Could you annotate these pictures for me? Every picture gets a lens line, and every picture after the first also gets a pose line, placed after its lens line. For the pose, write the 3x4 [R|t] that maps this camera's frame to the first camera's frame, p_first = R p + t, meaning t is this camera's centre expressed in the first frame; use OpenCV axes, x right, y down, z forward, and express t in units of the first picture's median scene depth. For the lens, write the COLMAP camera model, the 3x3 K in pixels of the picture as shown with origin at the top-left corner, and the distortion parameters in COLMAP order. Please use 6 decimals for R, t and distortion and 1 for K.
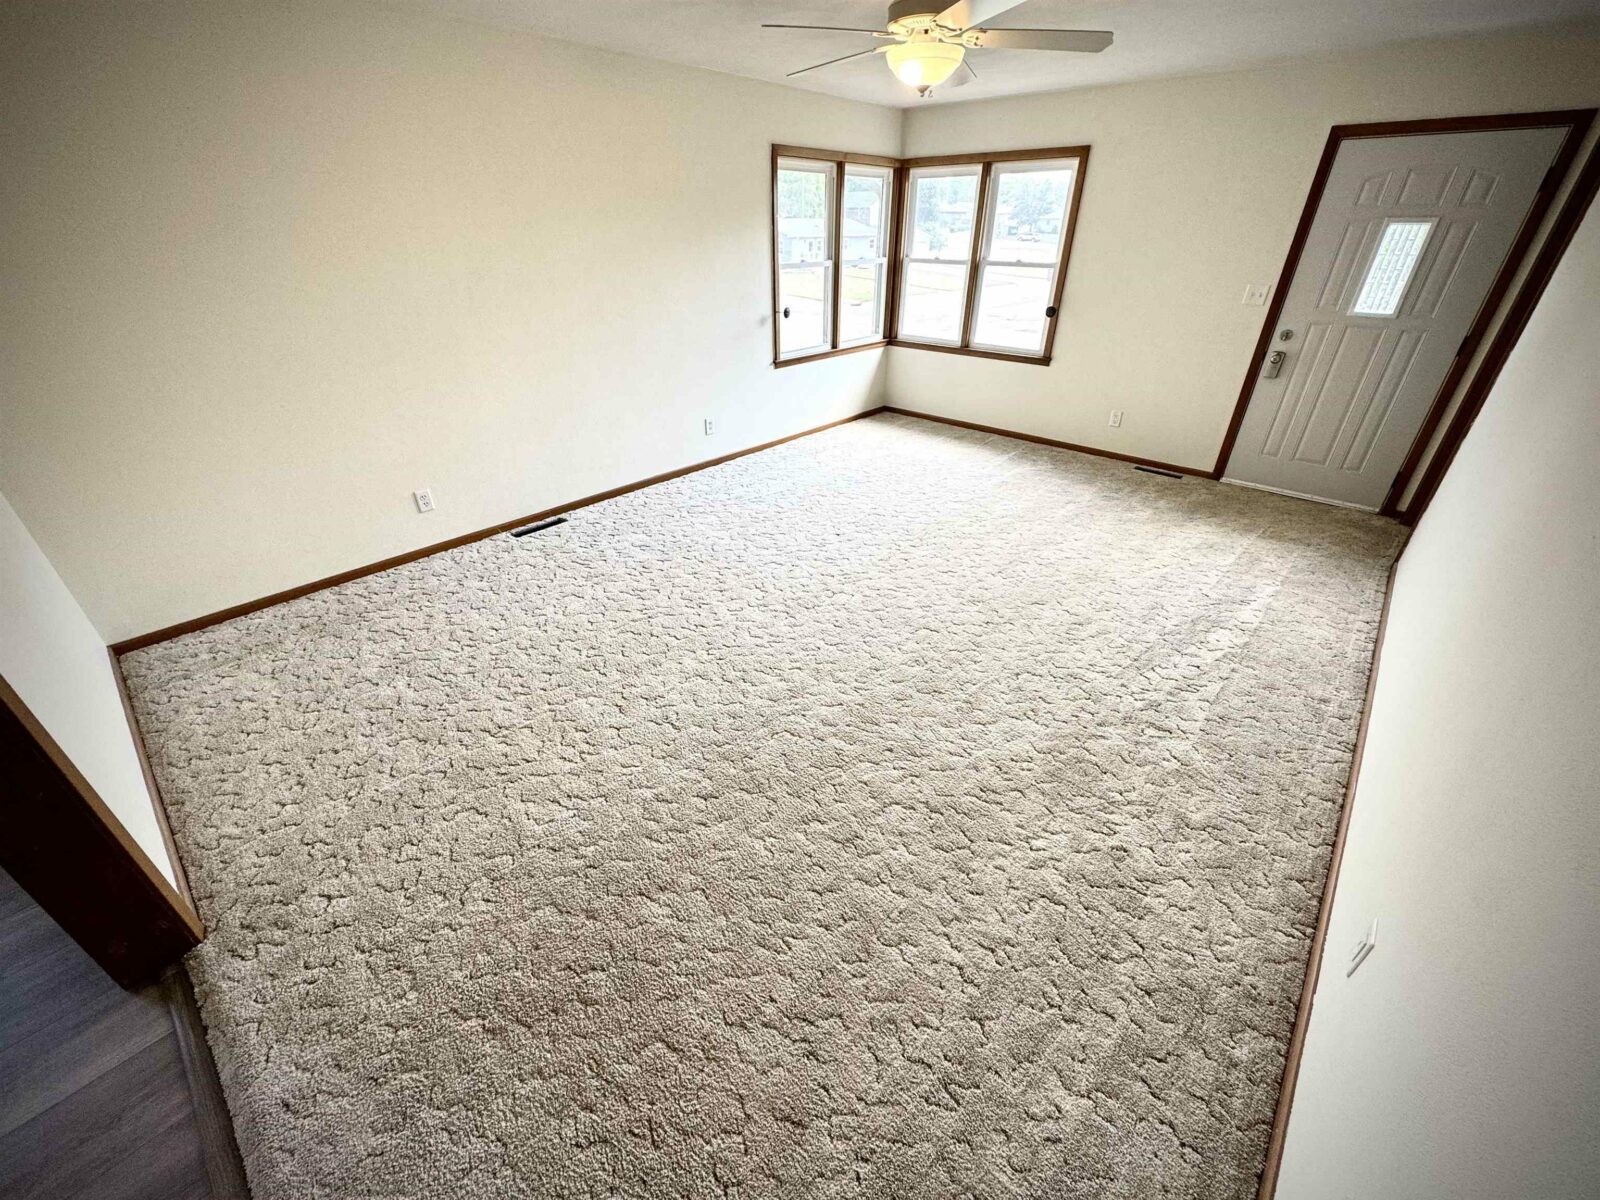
lens RADIAL K [[637.5, 0, 800.0], [0, 637.5, 600.0], [0, 0, 1]] dist [-0.003676, 0.000213]
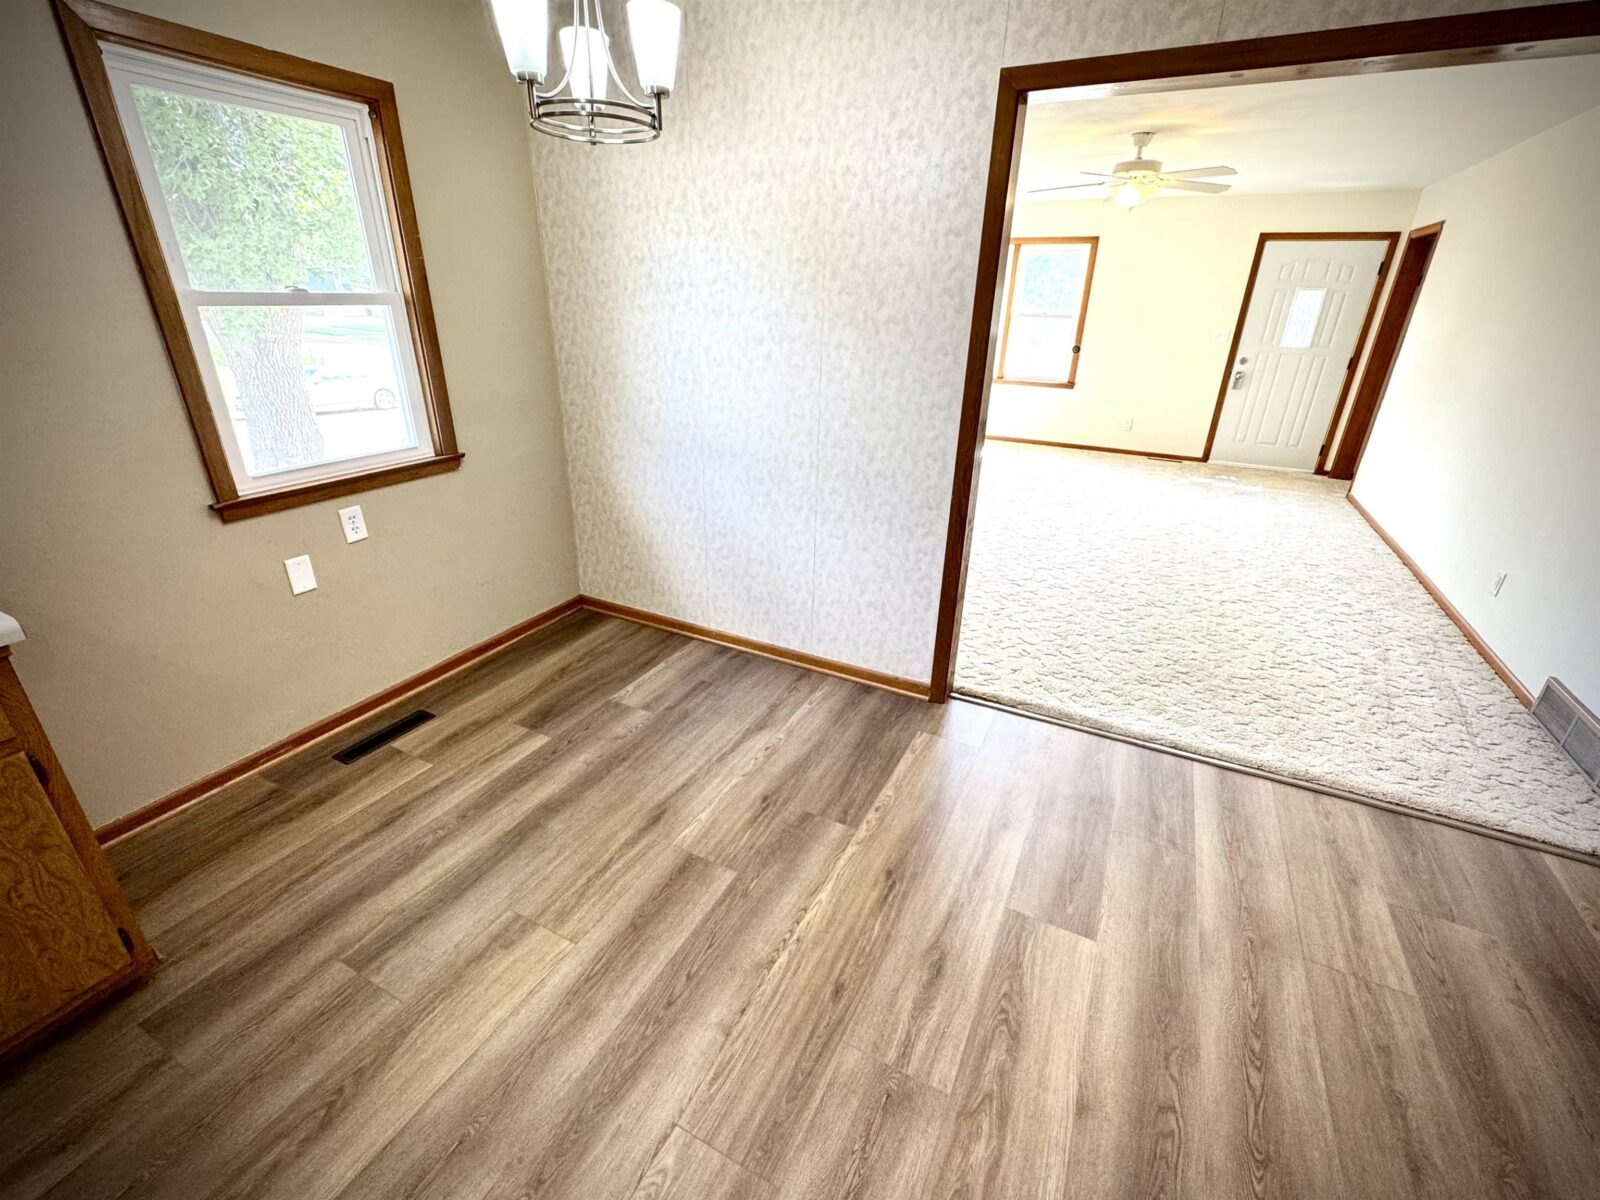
lens RADIAL K [[692.6, 0, 800.0], [0, 692.6, 600.0], [0, 0, 1]] dist [-0.002960, 0.000174]
pose [[0.965977, -0.088643, 0.242963, -0.652508], [0.115727, 0.988280, -0.099547, 0.171290], [-0.231291, 0.124278, 0.964914, -0.245159]]
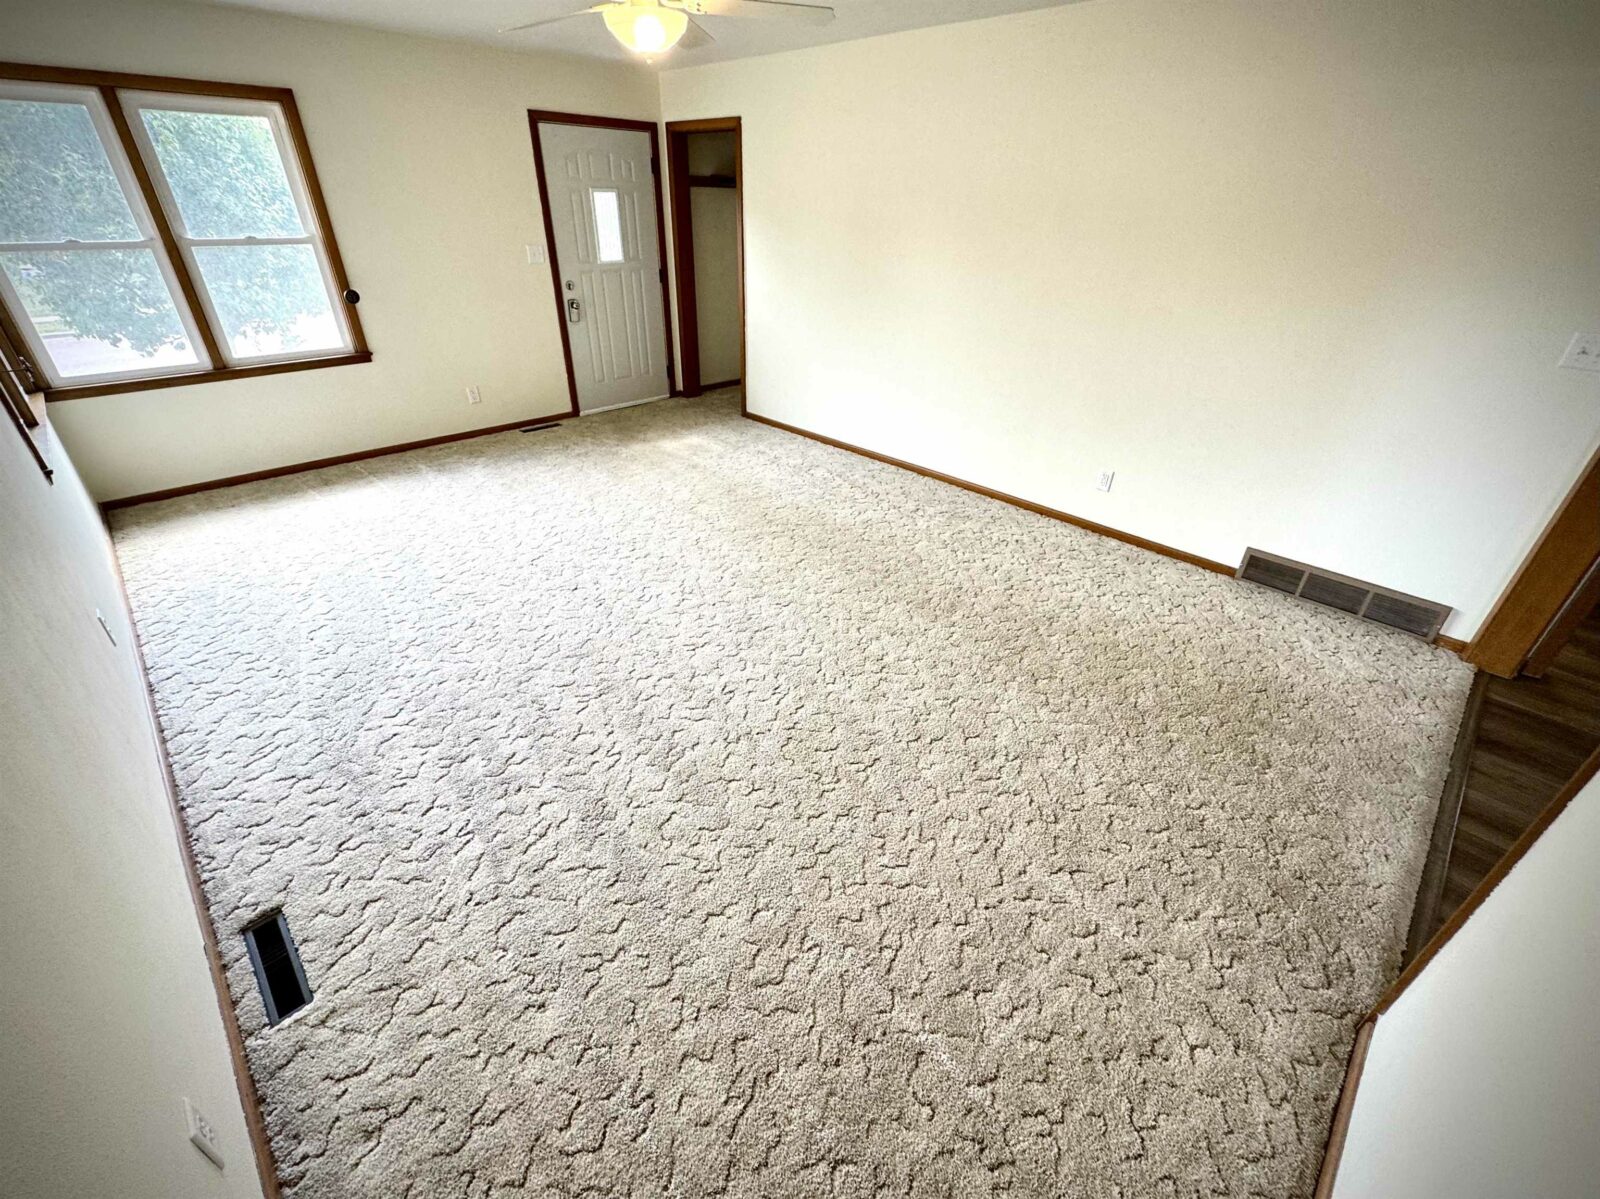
lens RADIAL K [[667.6, 0, 800.0], [0, 667.6, 599.5], [0, 0, 1]] dist [-0.002204, 0.000302]
pose [[0.060540, -0.517573, 0.853495, -0.565200], [0.488318, 0.761111, 0.426913, -0.274188], [-0.870563, 0.390932, 0.298818, 0.448608]]
